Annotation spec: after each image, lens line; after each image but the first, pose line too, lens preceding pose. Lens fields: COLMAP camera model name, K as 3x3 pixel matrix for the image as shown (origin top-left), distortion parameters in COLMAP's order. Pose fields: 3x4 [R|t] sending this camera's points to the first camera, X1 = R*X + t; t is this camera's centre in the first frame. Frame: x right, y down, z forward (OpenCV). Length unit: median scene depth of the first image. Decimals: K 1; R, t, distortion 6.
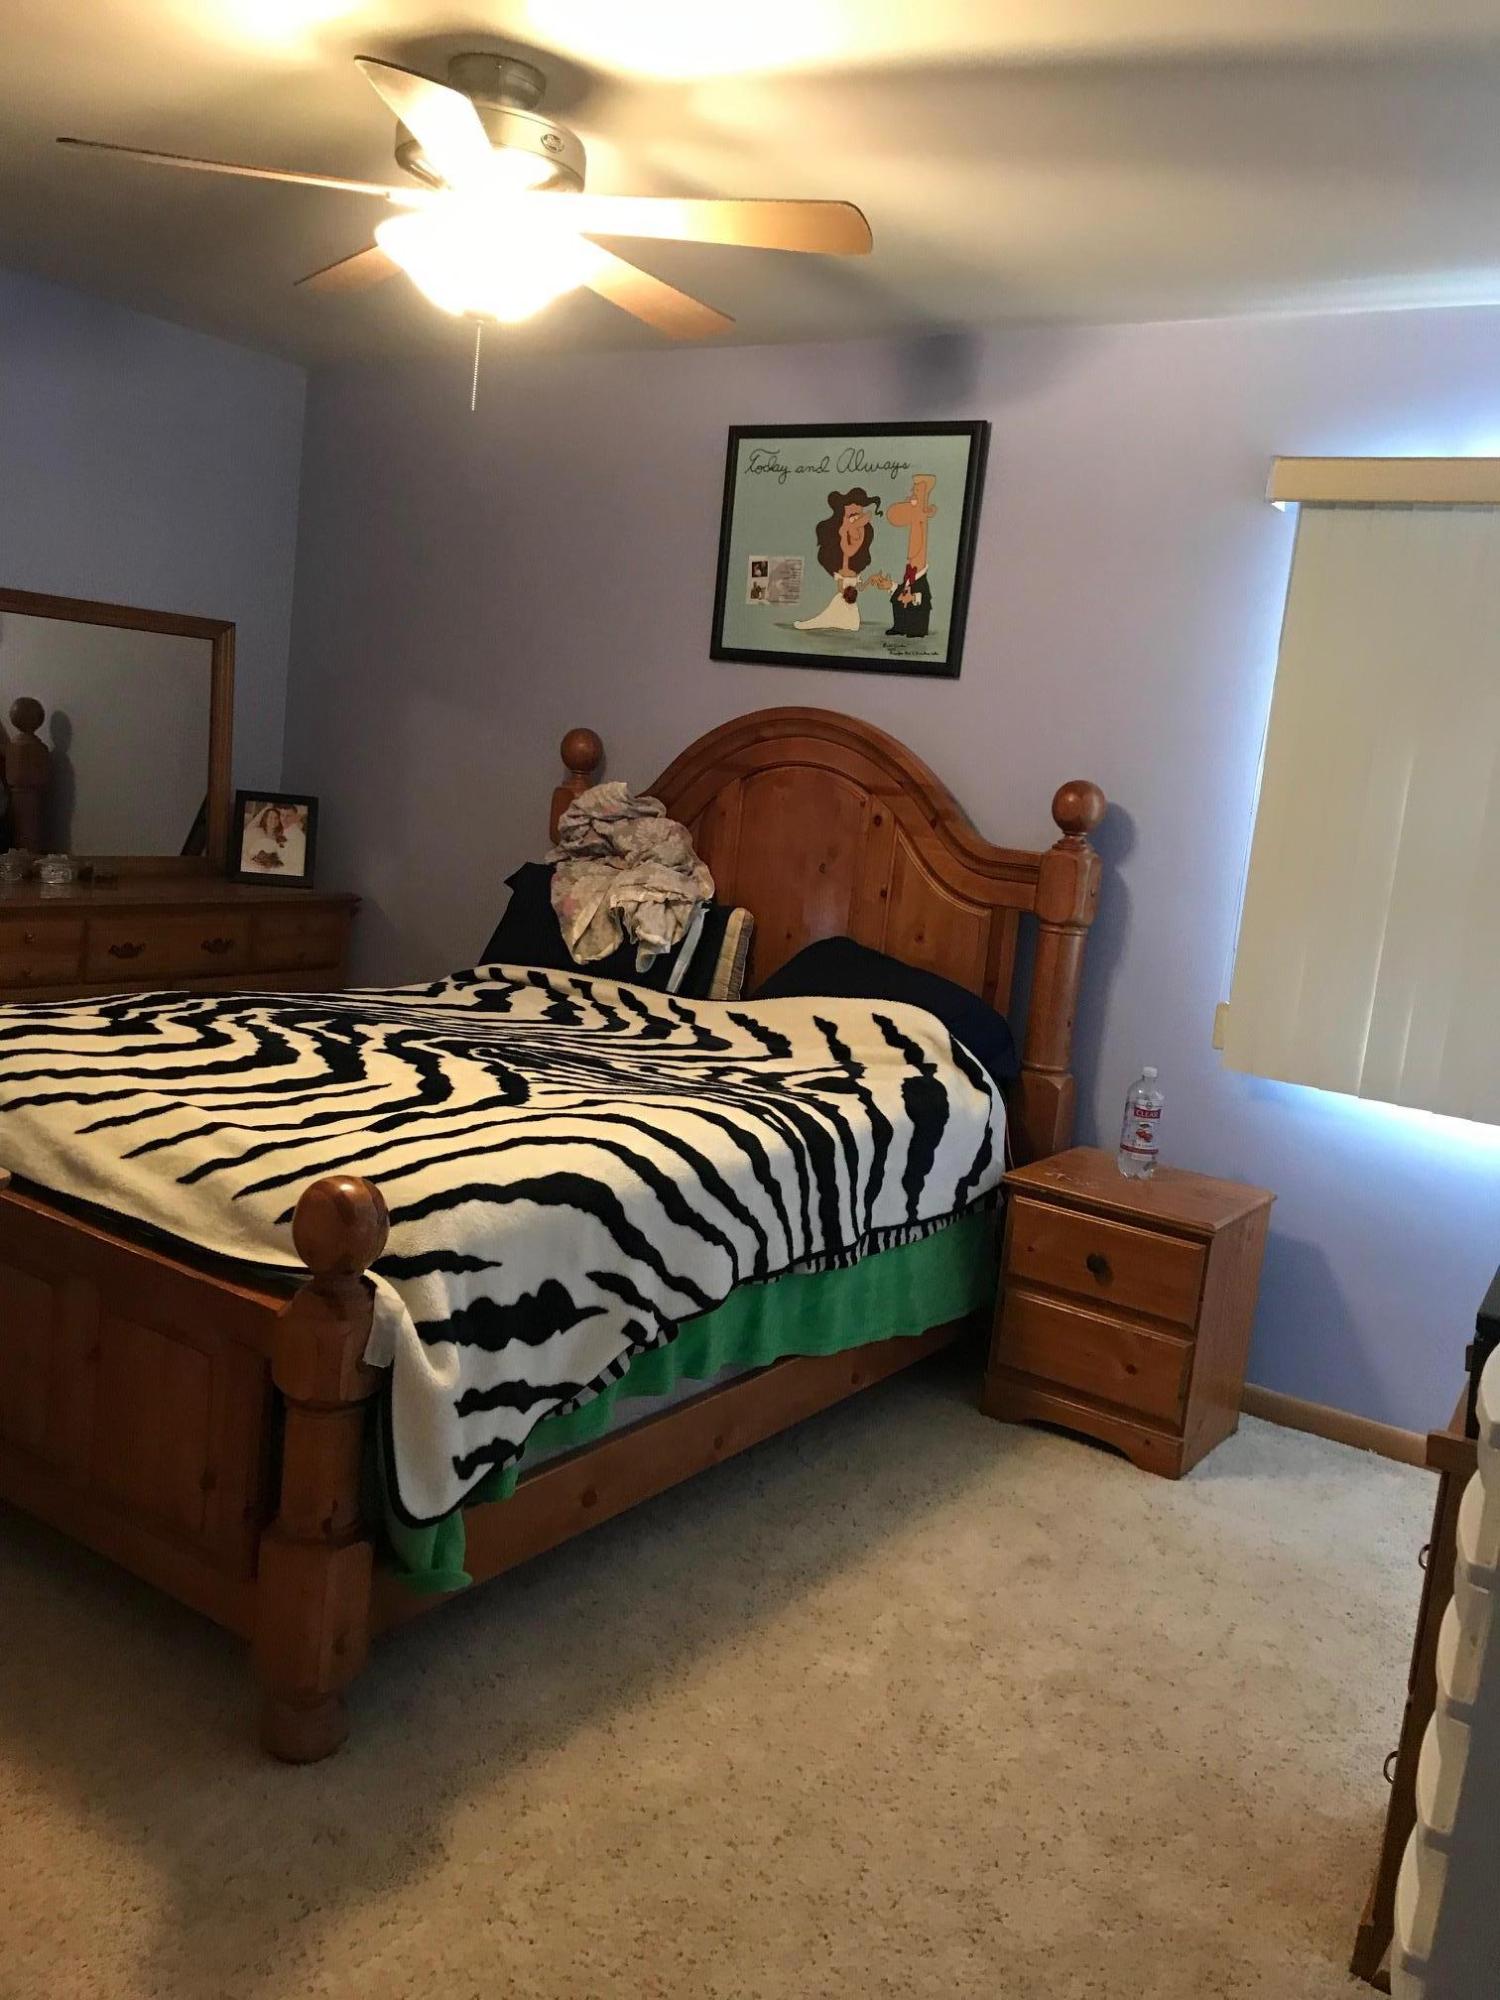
lens RADIAL K [[1624.5, 0, 762.3], [0, 1624.5, 1004.1], [0, 0, 1]] dist [0.023043, -0.028218]
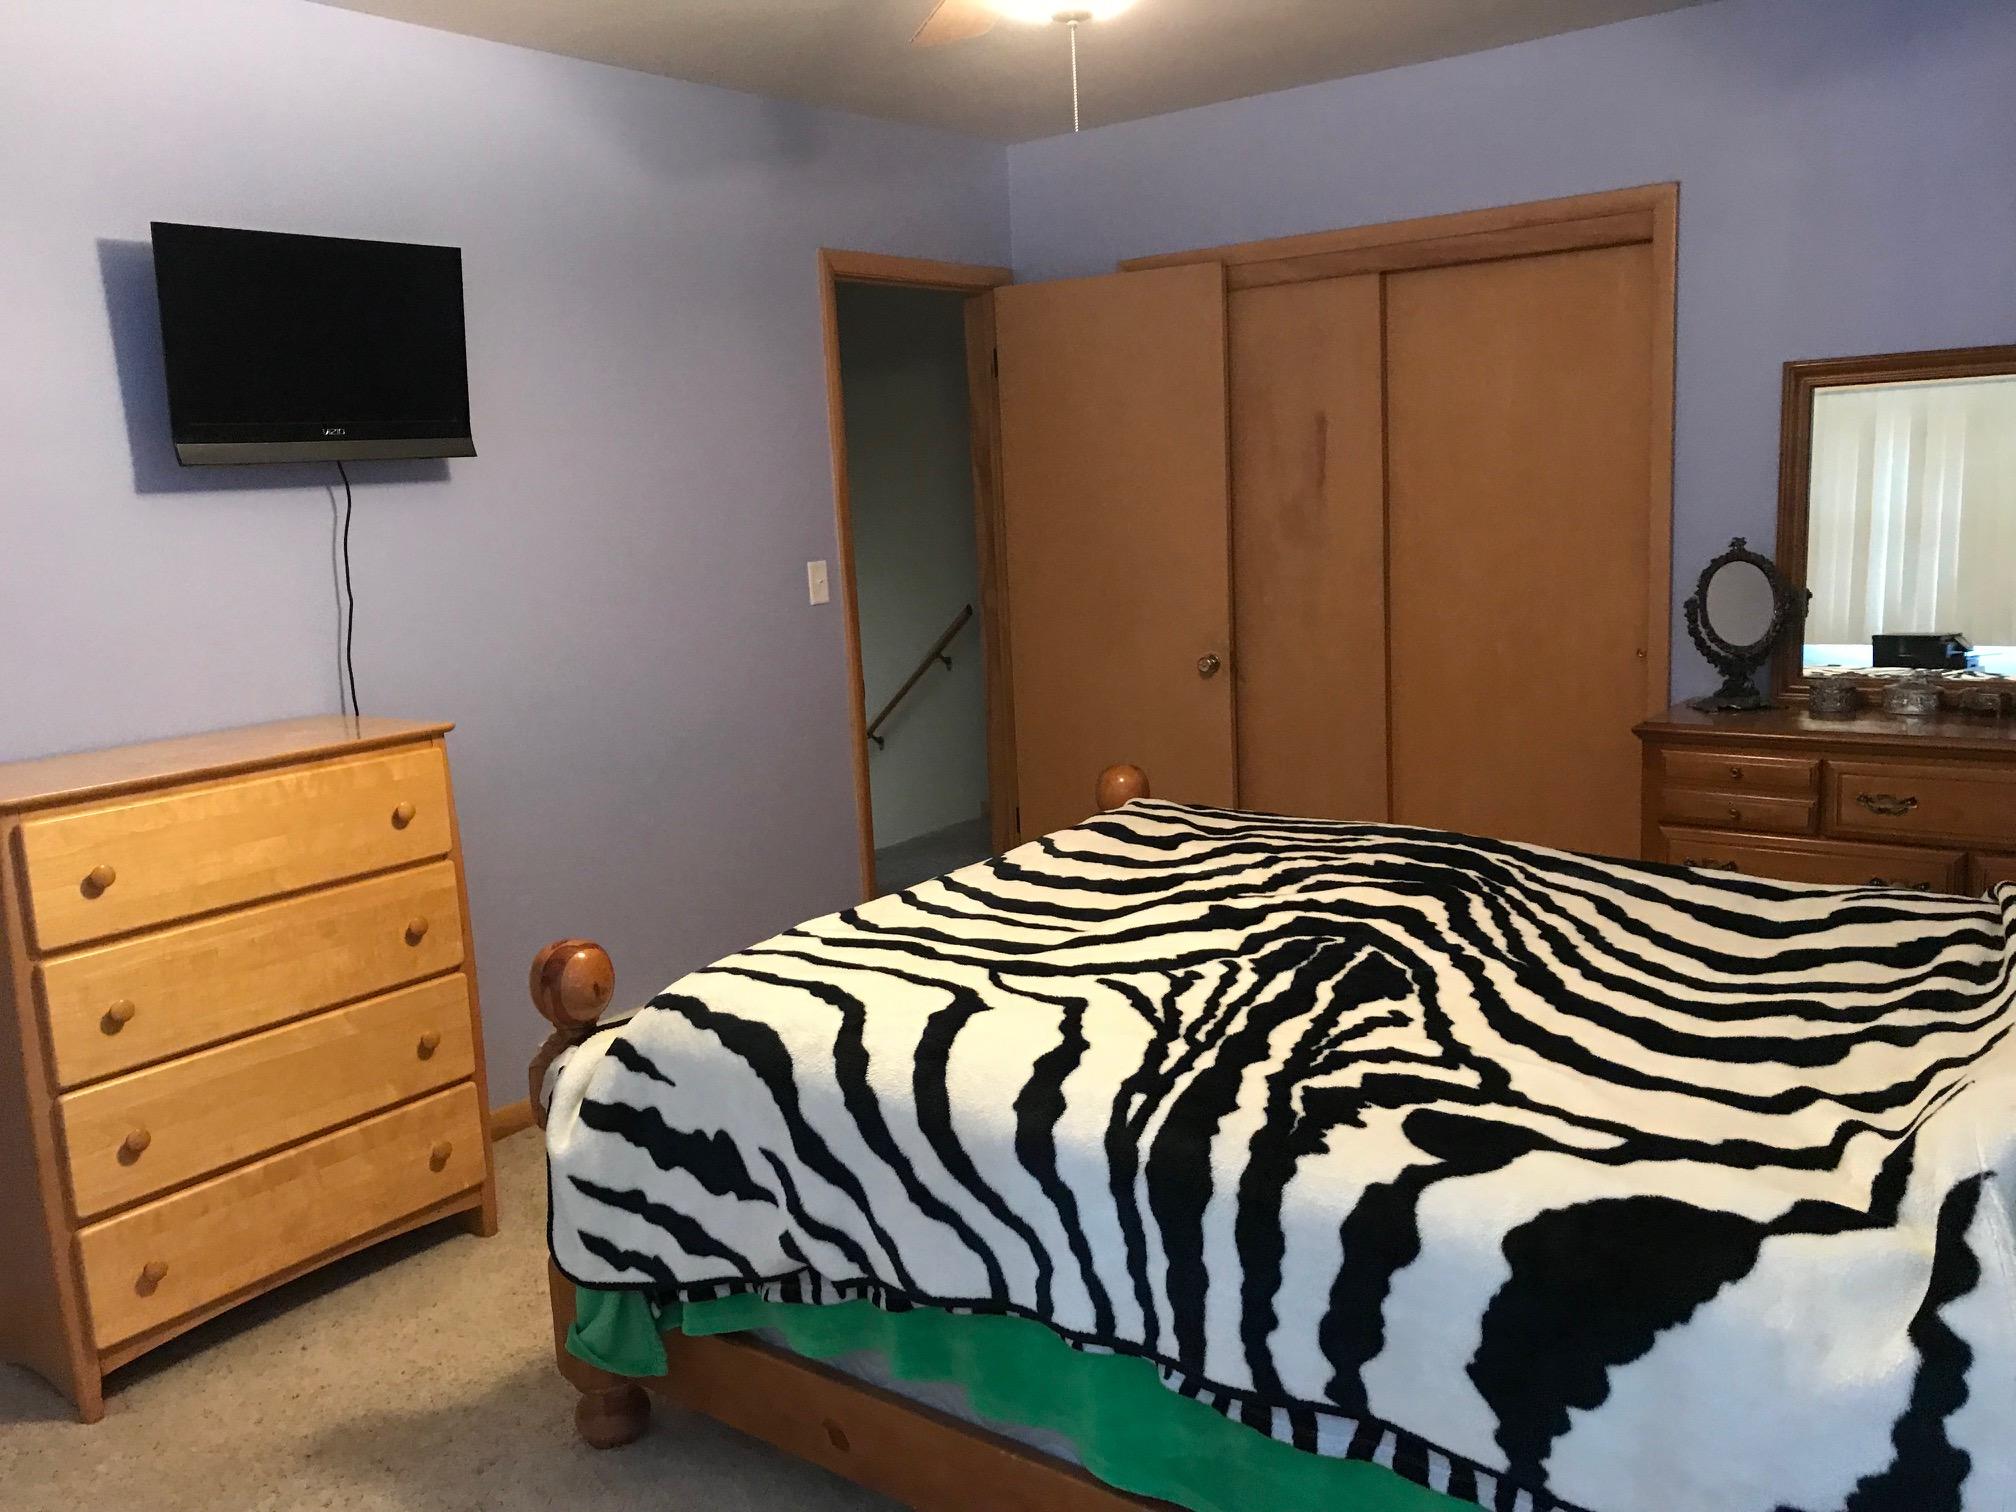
lens RADIAL K [[1637.5, 0, 1009.6], [0, 1637.5, 760.9], [0, 0, 1]] dist [0.023043, -0.028218]
pose [[-0.027944, 0.077703, -0.996585, 0.435396], [-0.120063, 0.989496, 0.080517, -0.072858], [0.992373, 0.121903, -0.018322, 0.659037]]
